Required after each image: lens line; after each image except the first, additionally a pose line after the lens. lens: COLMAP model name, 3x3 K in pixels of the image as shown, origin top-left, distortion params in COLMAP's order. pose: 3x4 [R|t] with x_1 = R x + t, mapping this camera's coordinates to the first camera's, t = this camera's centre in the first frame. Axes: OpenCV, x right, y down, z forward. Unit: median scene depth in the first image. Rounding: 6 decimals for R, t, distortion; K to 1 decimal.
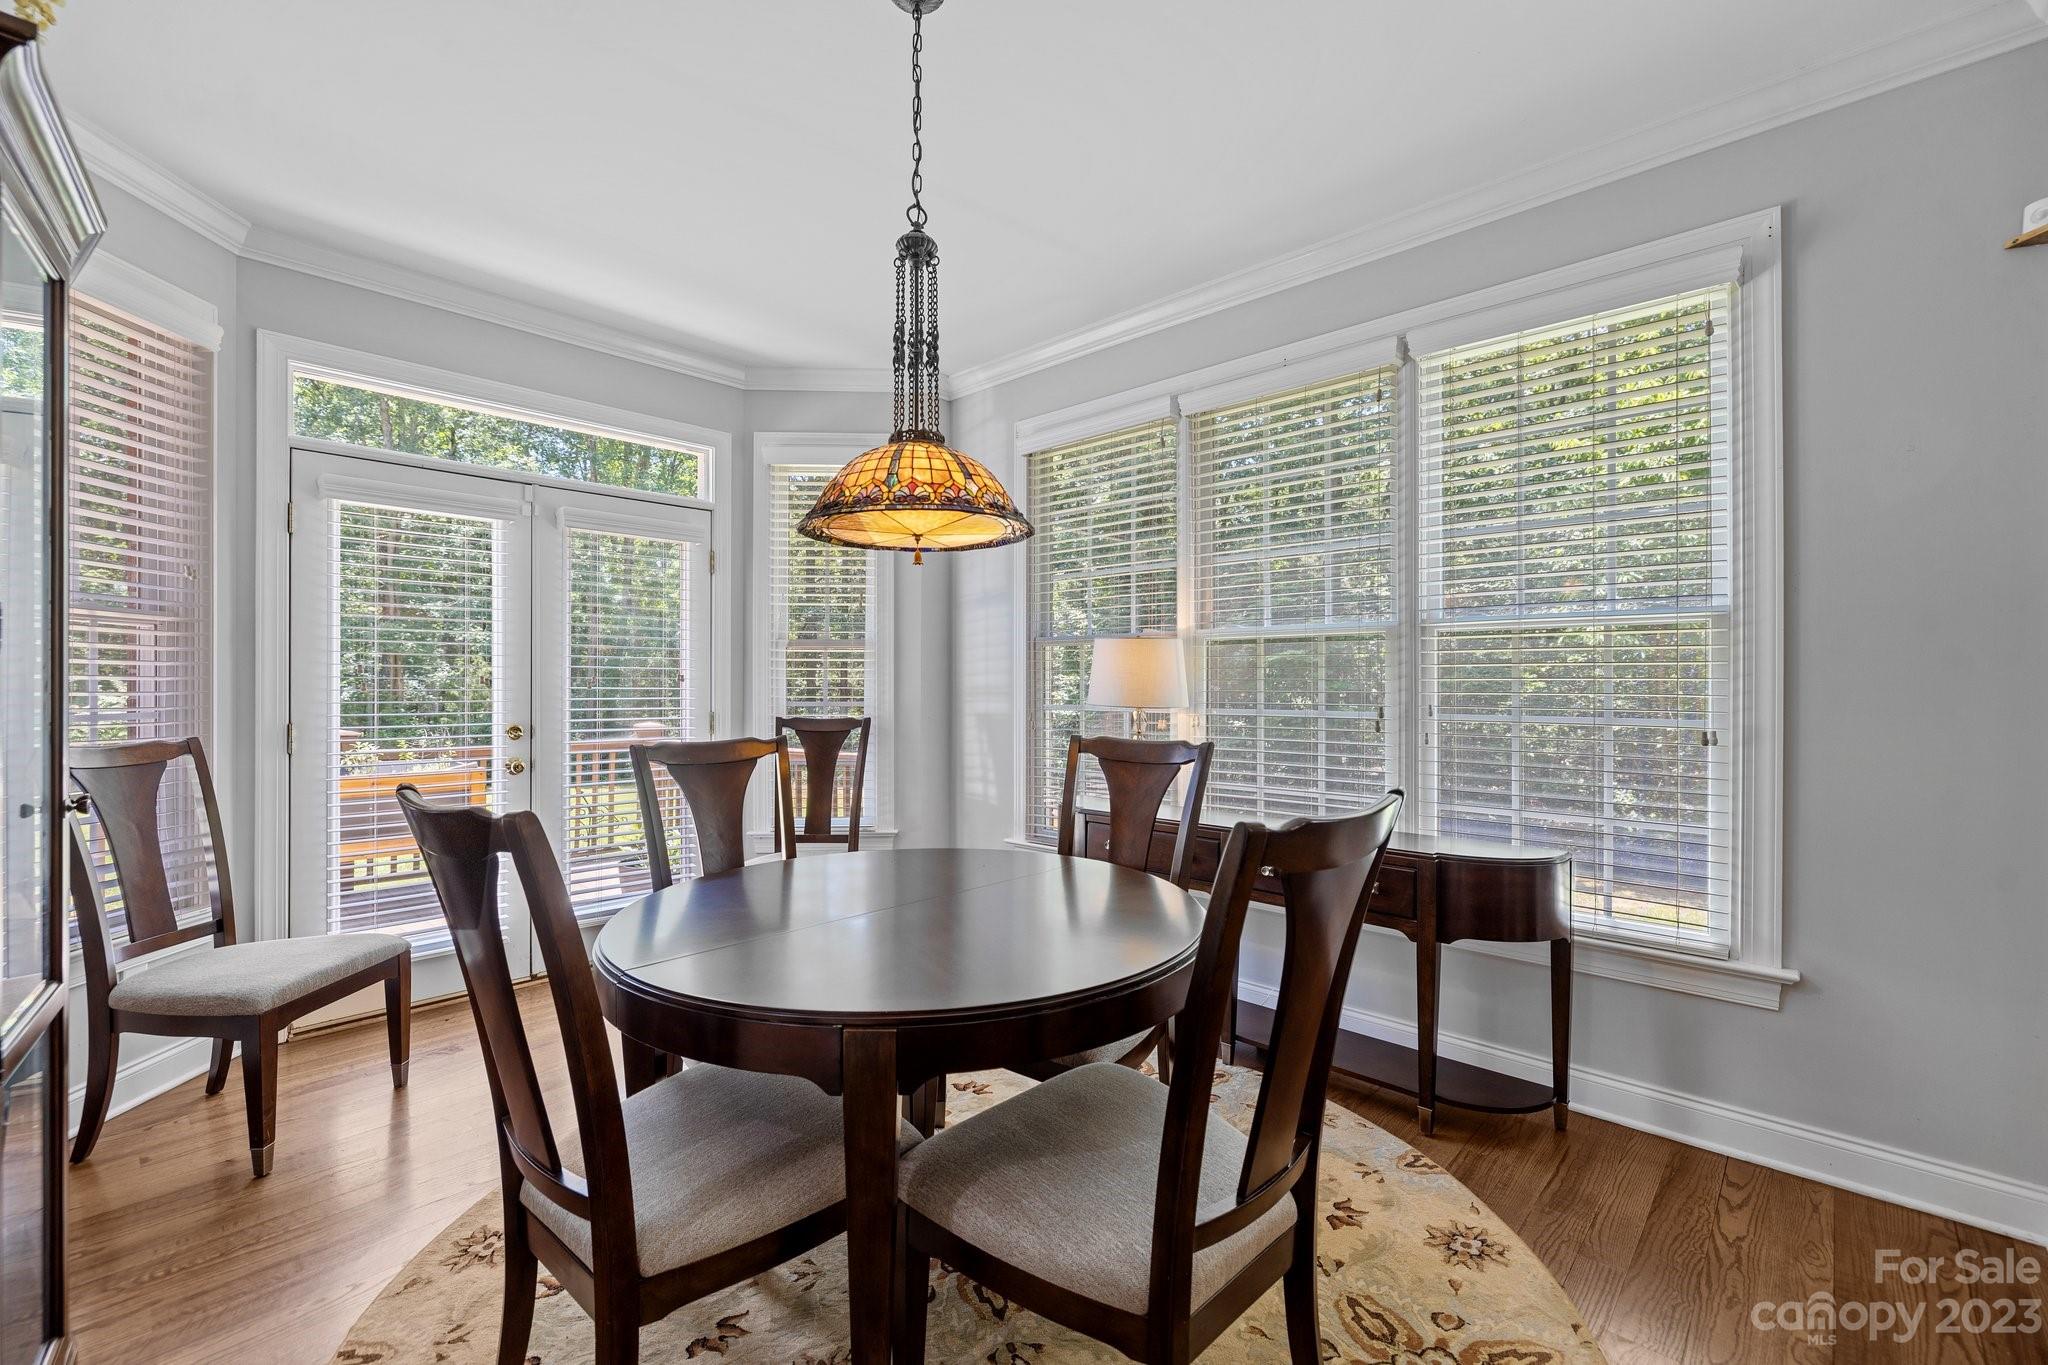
lens RADIAL K [[864.7, 0, 1018.2], [0, 864.7, 674.5], [0, 0, 1]] dist [0.000756, 0.000174]
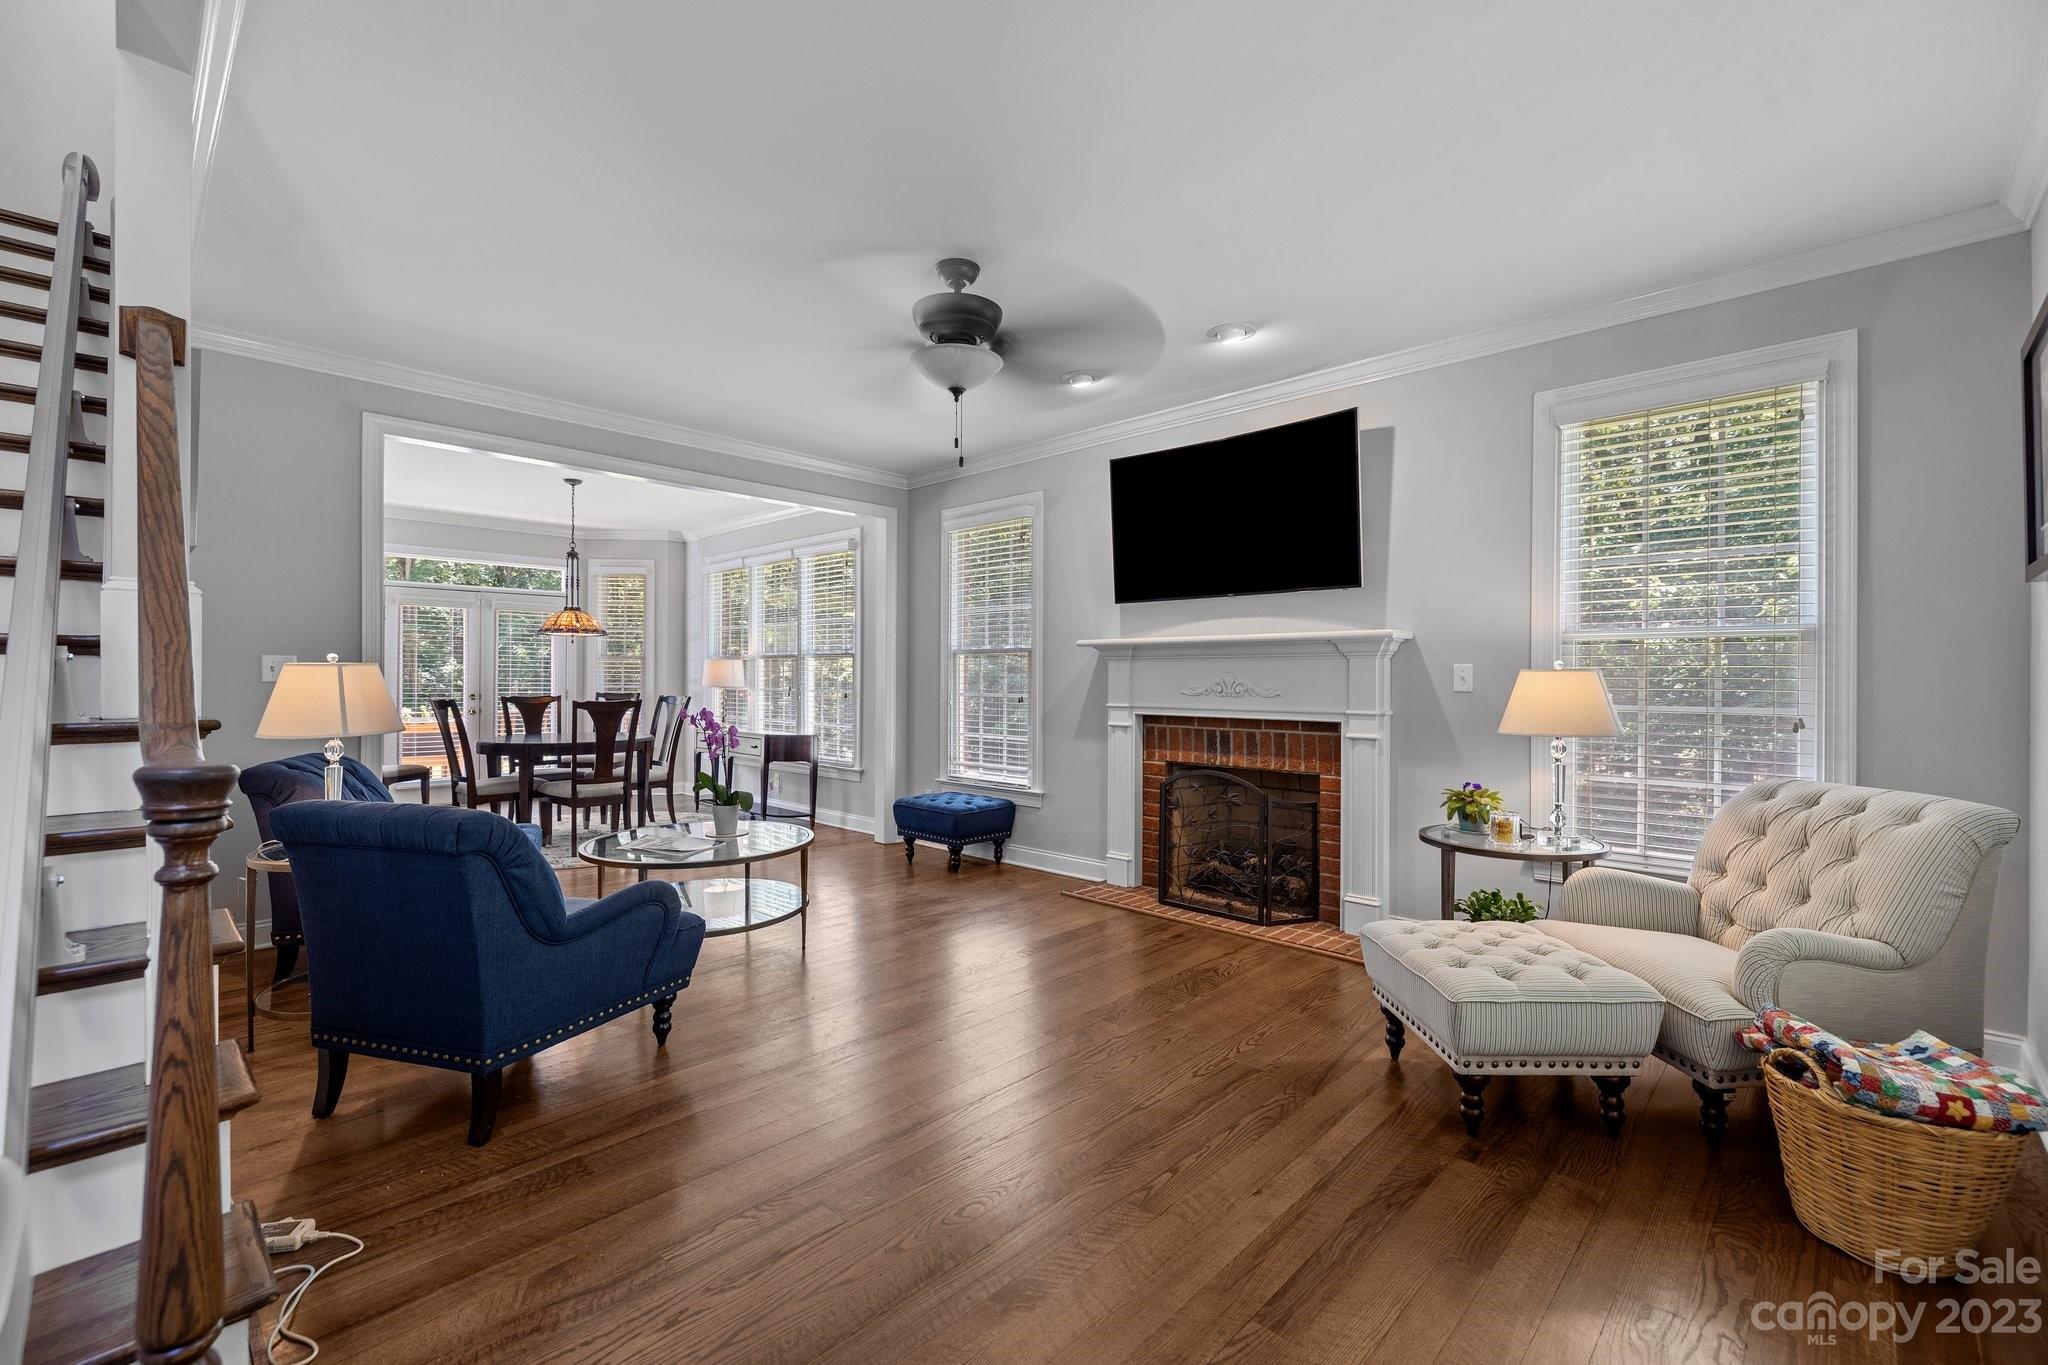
lens RADIAL K [[868.2, 0, 1023.2], [0, 868.2, 679.3], [0, 0, 1]] dist [-0.000381, -0.000113]
pose [[0.999961, 0.006535, -0.005906, 1.365595], [-0.006470, 0.999919, 0.010952, -0.023426], [0.005978, -0.010913, 0.999923, -1.986131]]
